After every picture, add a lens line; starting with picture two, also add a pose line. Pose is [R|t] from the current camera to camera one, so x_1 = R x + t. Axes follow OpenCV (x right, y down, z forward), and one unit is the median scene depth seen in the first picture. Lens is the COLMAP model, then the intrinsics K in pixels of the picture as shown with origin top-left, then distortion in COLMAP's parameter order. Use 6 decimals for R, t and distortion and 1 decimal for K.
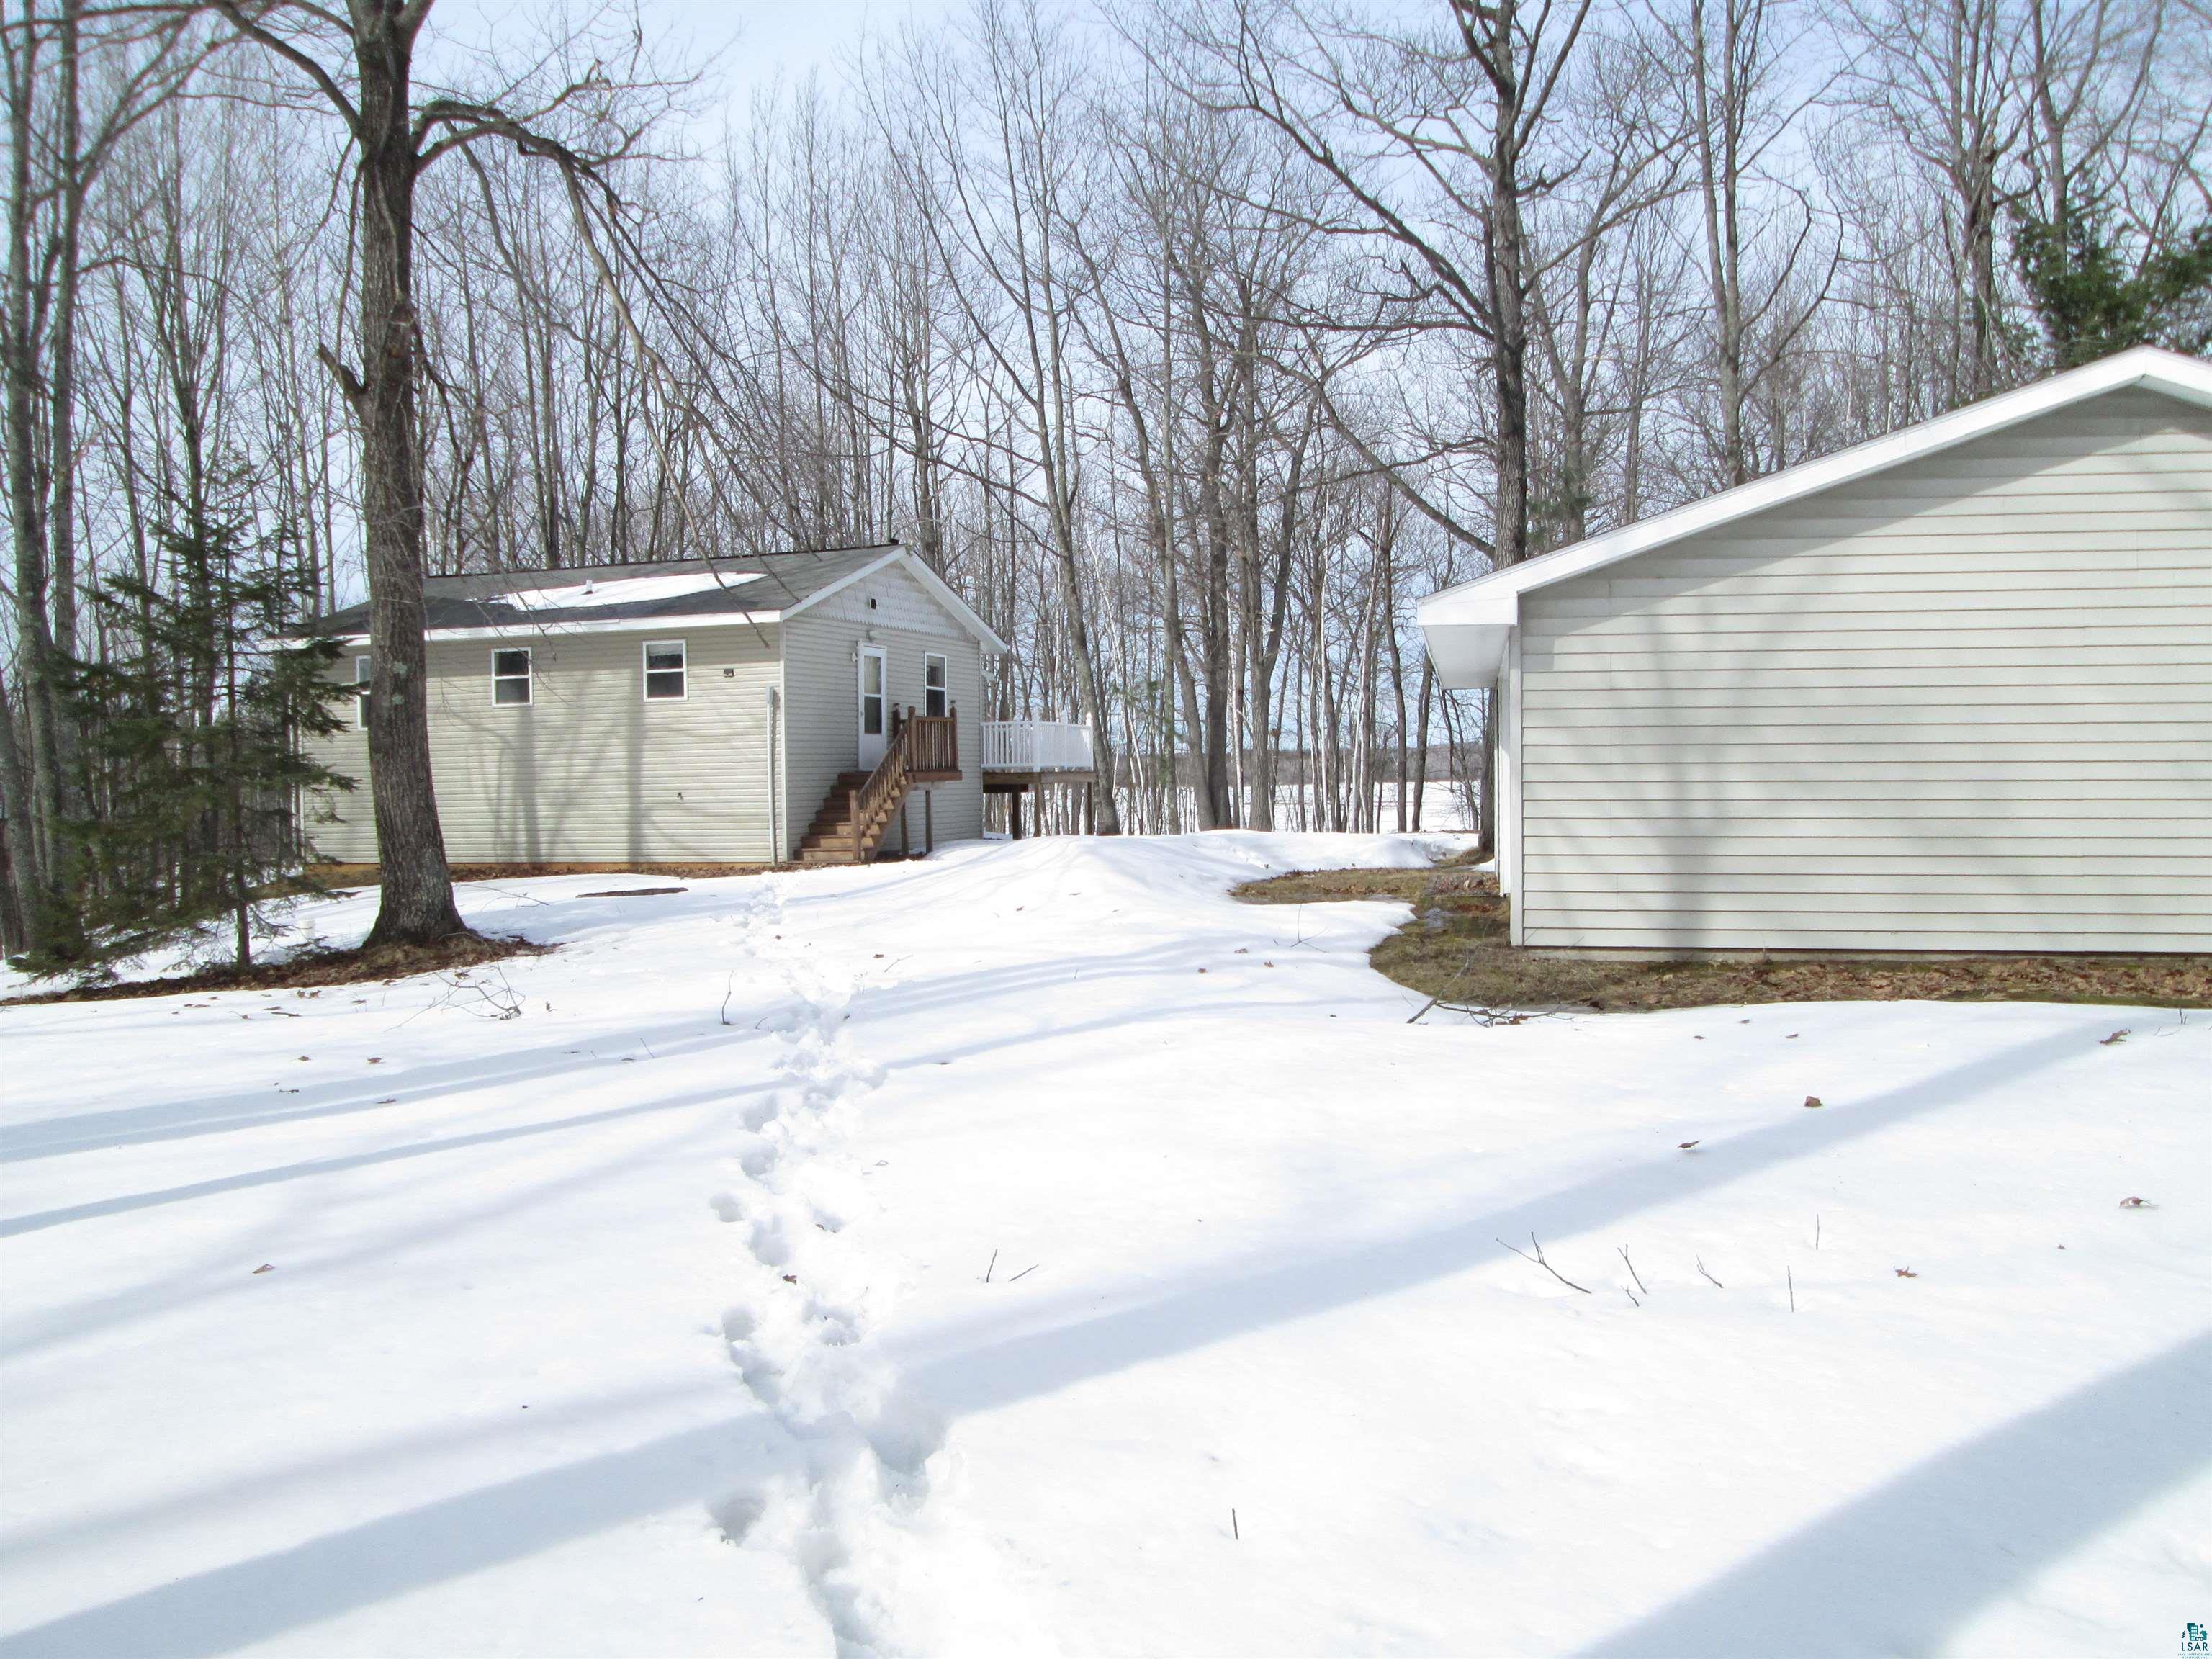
lens RADIAL K [[1826.6, 0, 1106.0], [0, 1826.6, 829.5], [0, 0, 1]] dist [-0.048872, 0.018461]
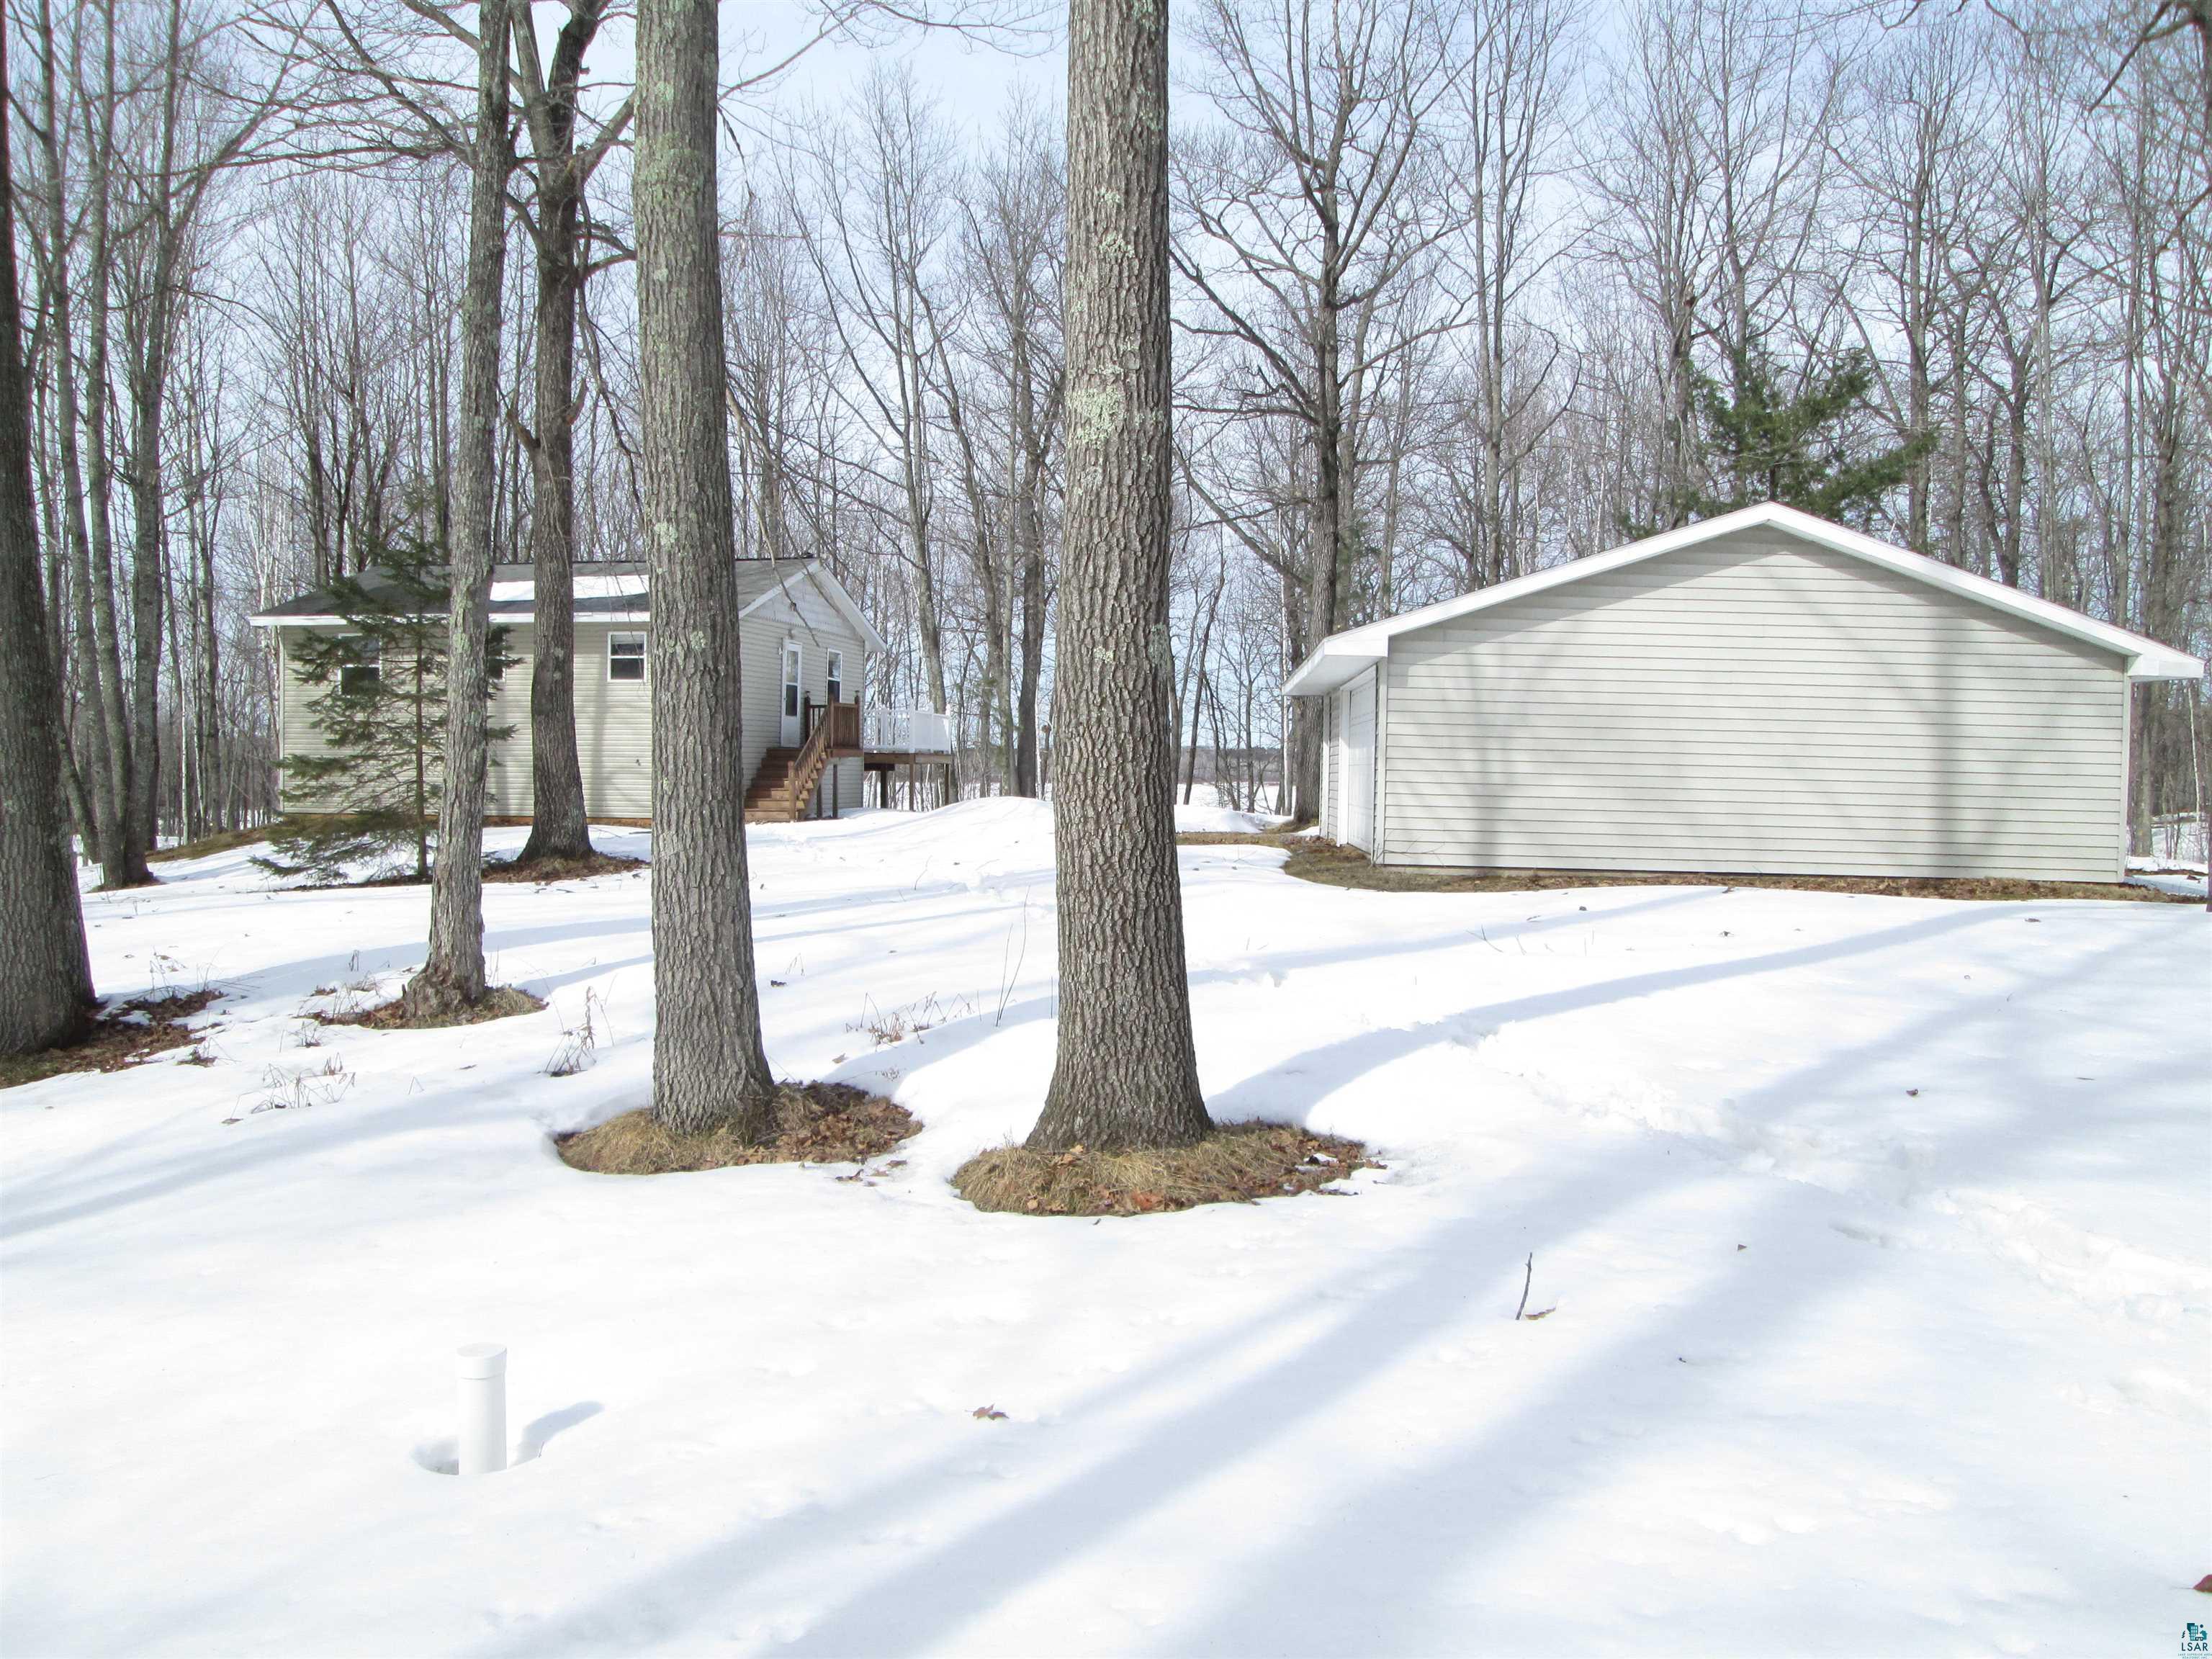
lens RADIAL K [[1826.6, 0, 1106.0], [0, 1826.6, 829.5], [0, 0, 1]] dist [-0.048872, 0.018461]
pose [[0.988677, 0.024693, 0.148013, -0.108654], [-0.024805, 0.999692, -0.001084, 0.019662], [-0.147994, -0.002600, 0.988985, -0.230016]]
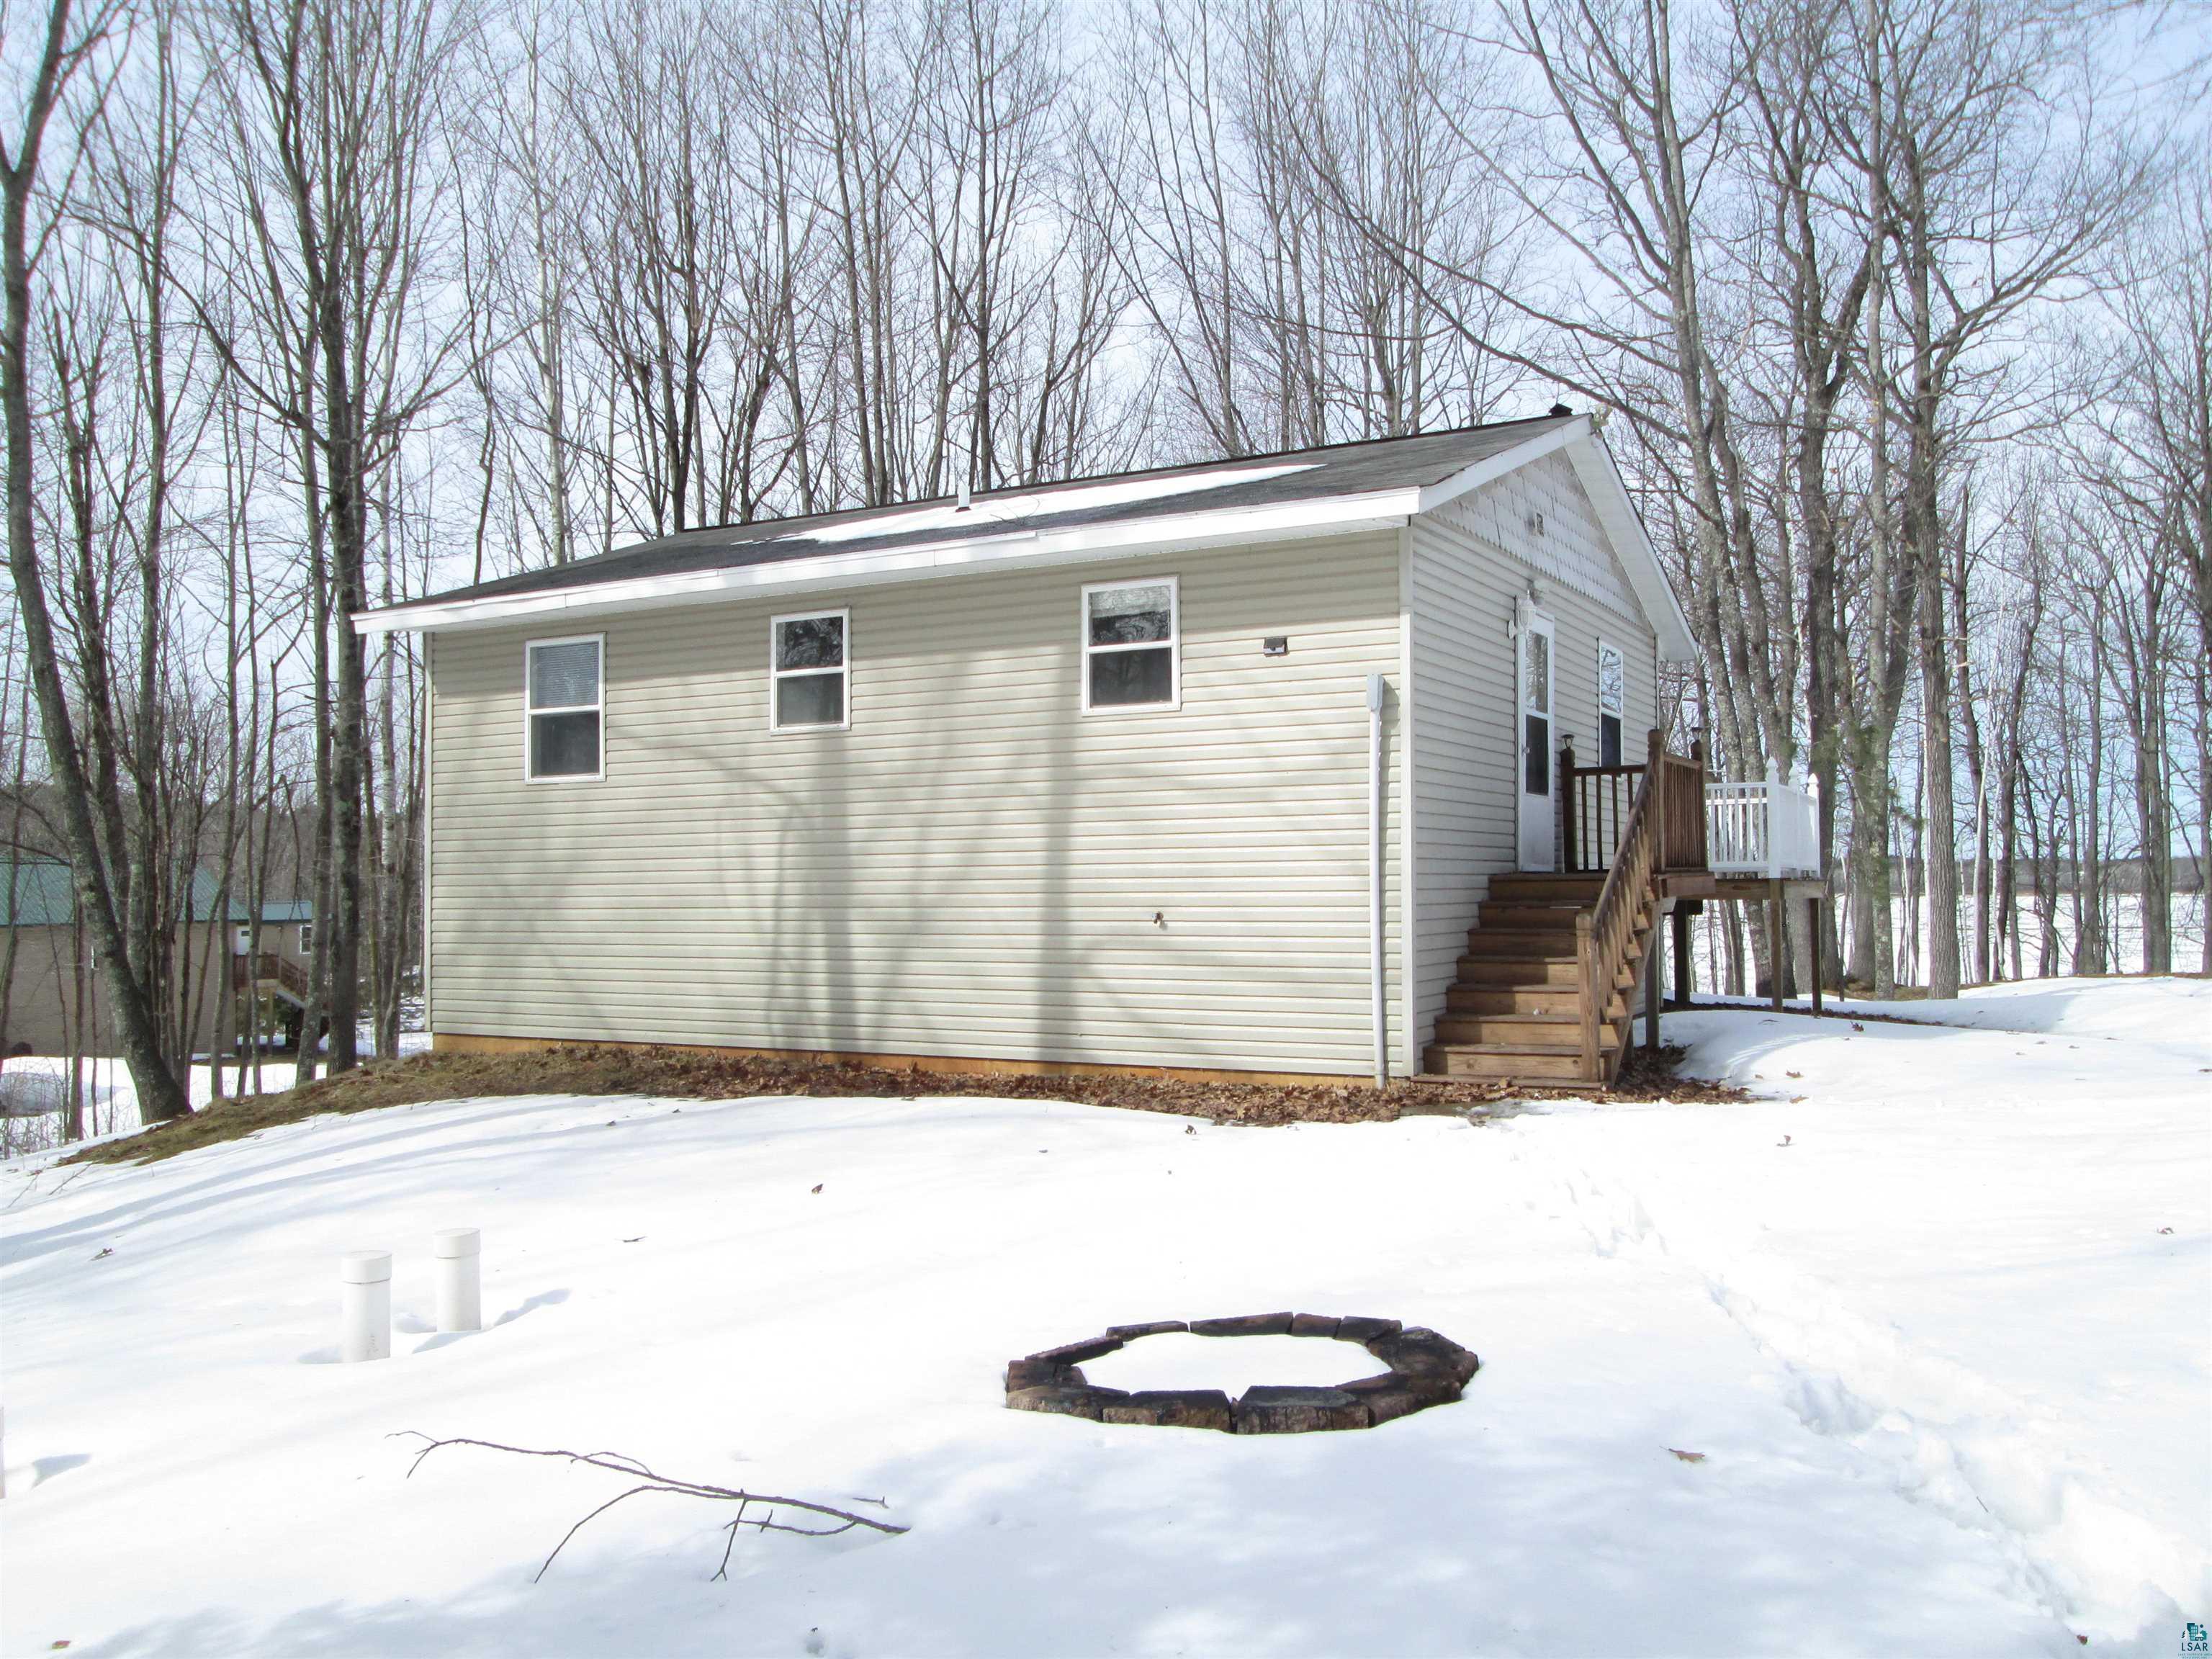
lens RADIAL K [[1873.2, 0, 1112.0], [0, 1873.2, 857.5], [0, 0, 1]] dist [-0.005514, 0.008878]
pose [[0.986754, 0.012010, -0.161780, -0.173738], [-0.019101, 0.998920, -0.042351, -0.014297], [0.161097, 0.044880, 0.985918, 0.548422]]
